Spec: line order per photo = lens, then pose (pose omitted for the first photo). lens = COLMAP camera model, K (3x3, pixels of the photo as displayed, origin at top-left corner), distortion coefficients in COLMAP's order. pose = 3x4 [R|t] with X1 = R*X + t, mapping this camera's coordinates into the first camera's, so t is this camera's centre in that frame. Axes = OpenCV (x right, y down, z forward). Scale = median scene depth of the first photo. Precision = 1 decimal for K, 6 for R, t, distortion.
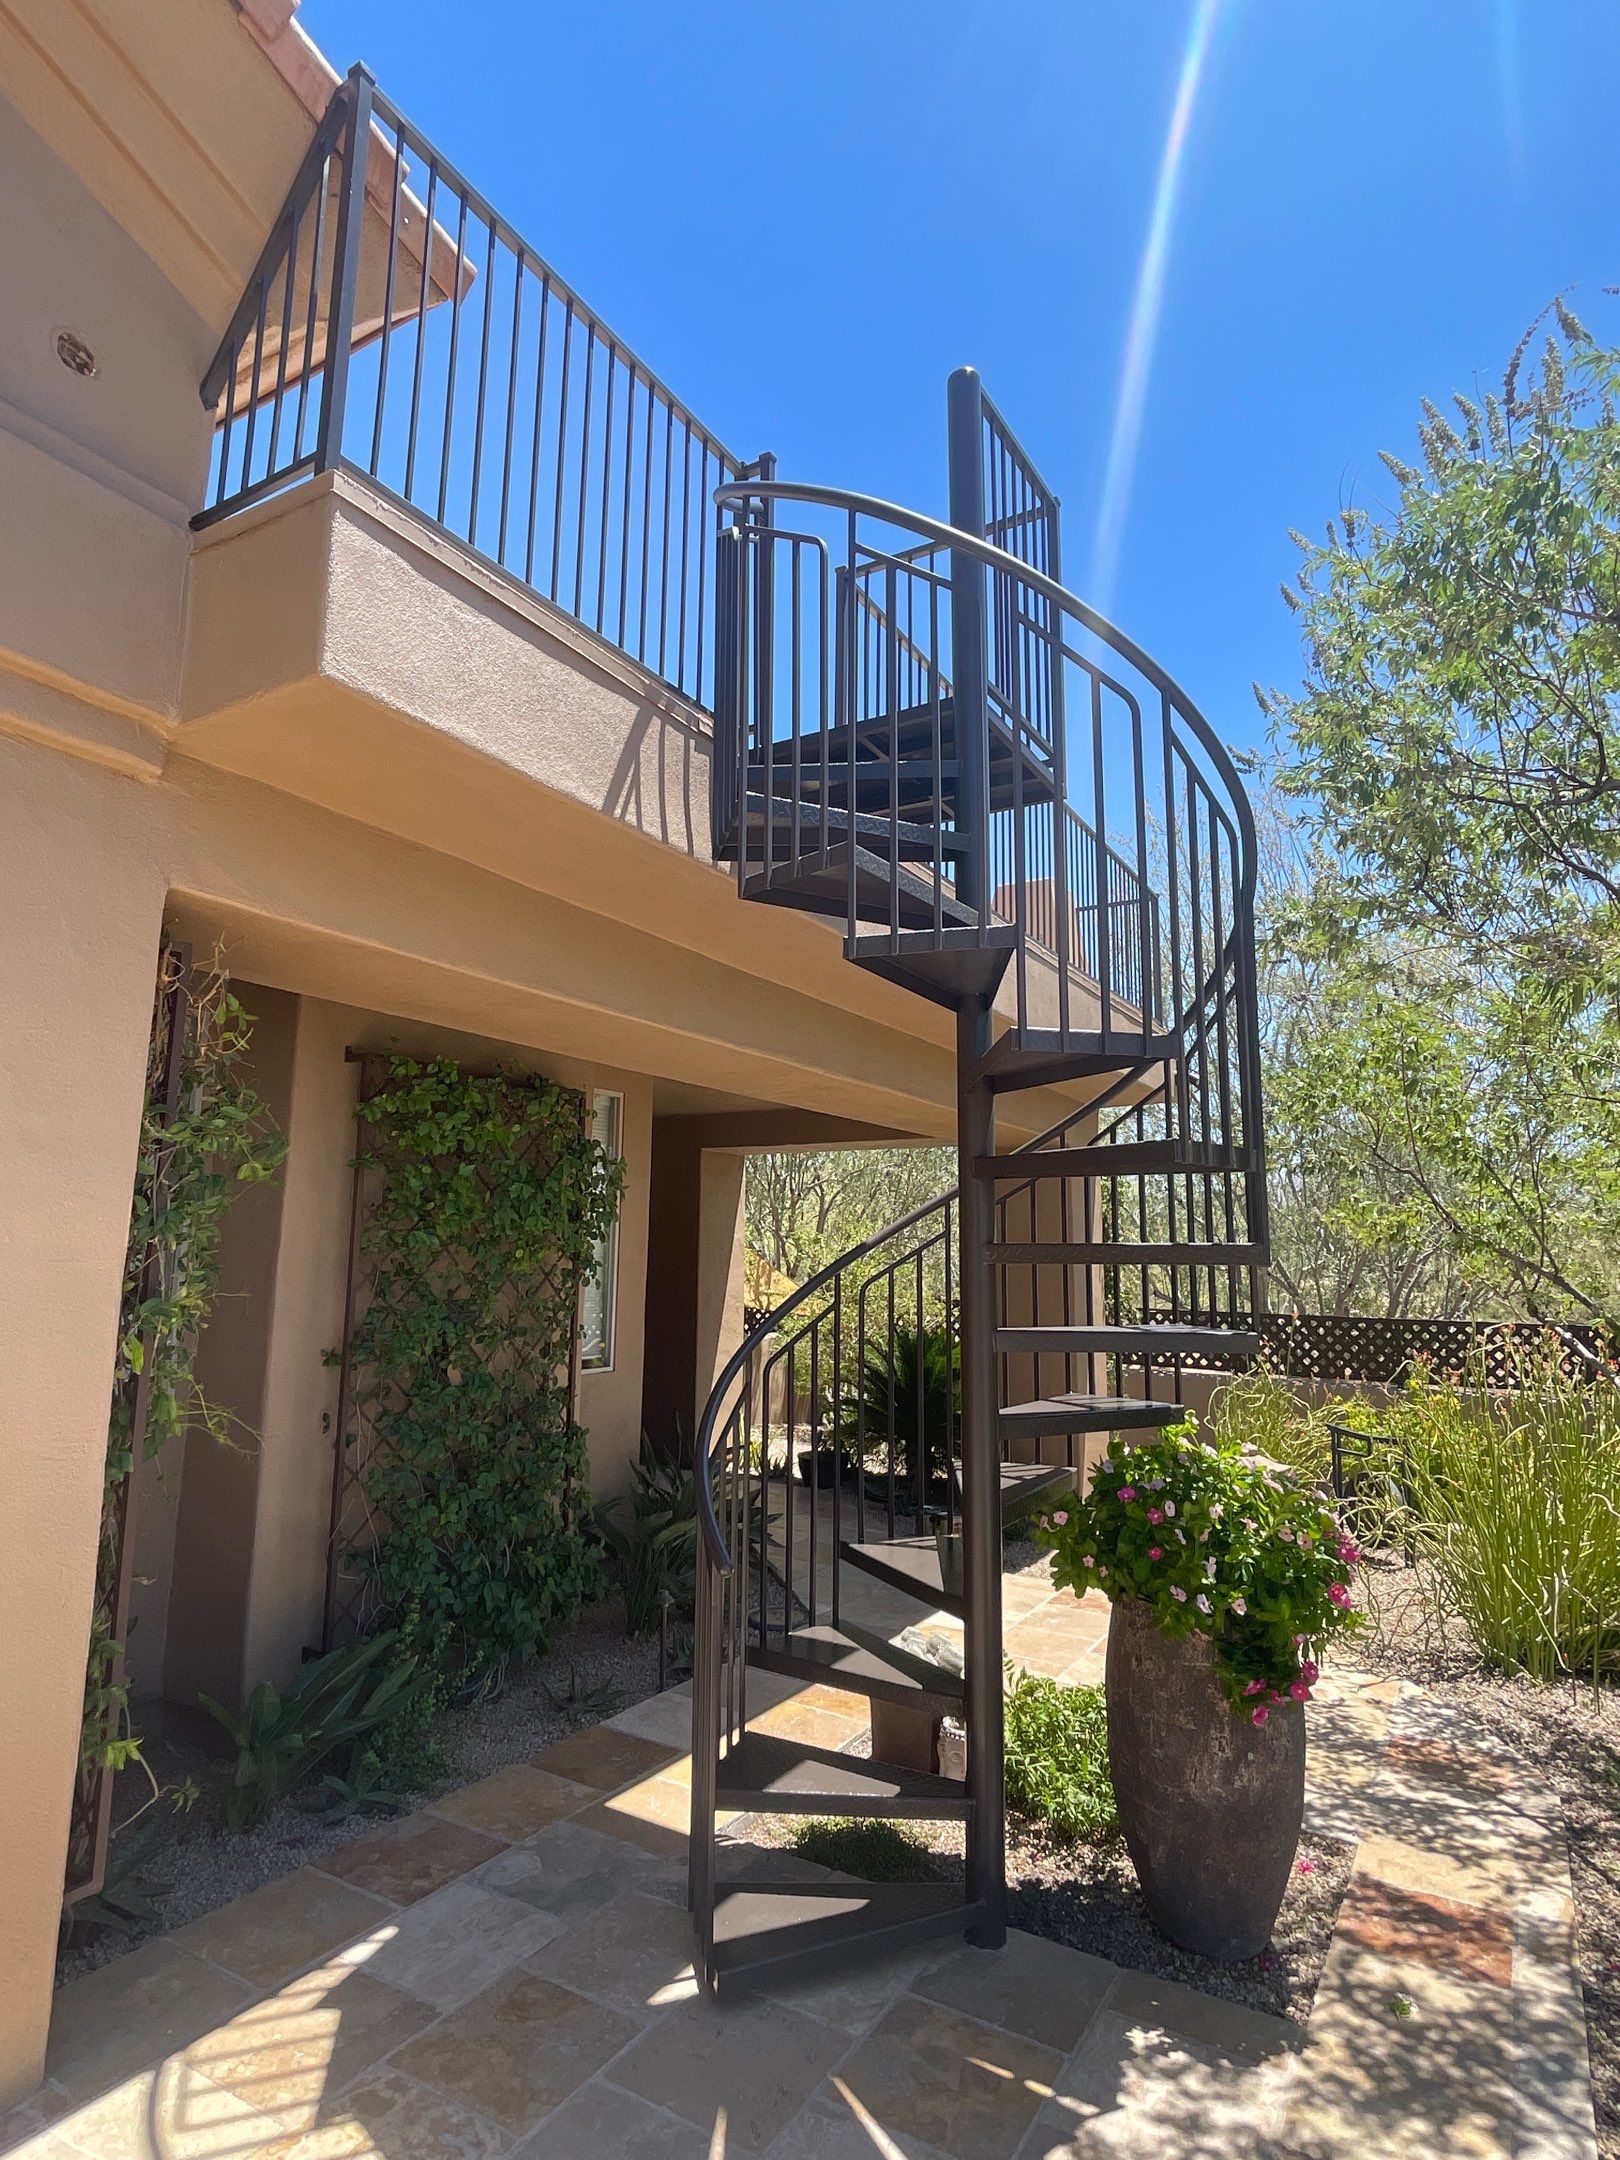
lens RADIAL K [[1159.8, 0, 810.0], [0, 1159.8, 1080.0], [0, 0, 1]] dist [-0.037287, 0.017441]
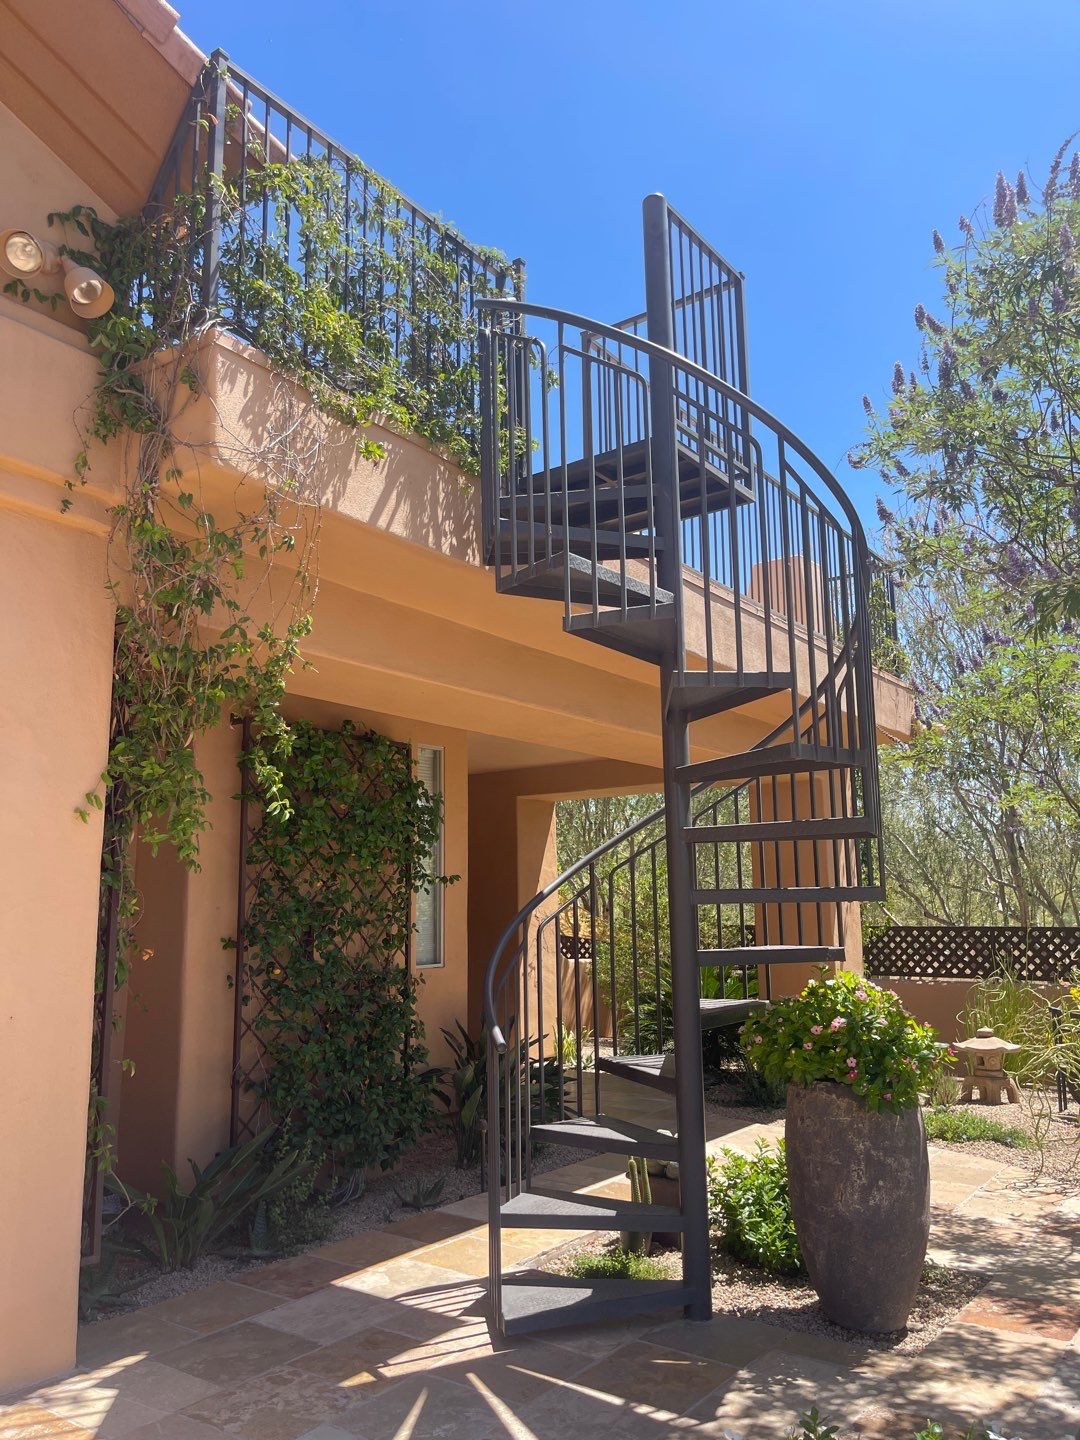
lens RADIAL K [[1056.5, 0, 543.3], [0, 1056.5, 747.5], [0, 0, 1]] dist [-0.005196, -0.002840]
pose [[0.995689, -0.039488, -0.083931, 0.090620], [0.039454, 0.999219, -0.002066, 0.038967], [0.083947, -0.001254, 0.996469, -0.283764]]
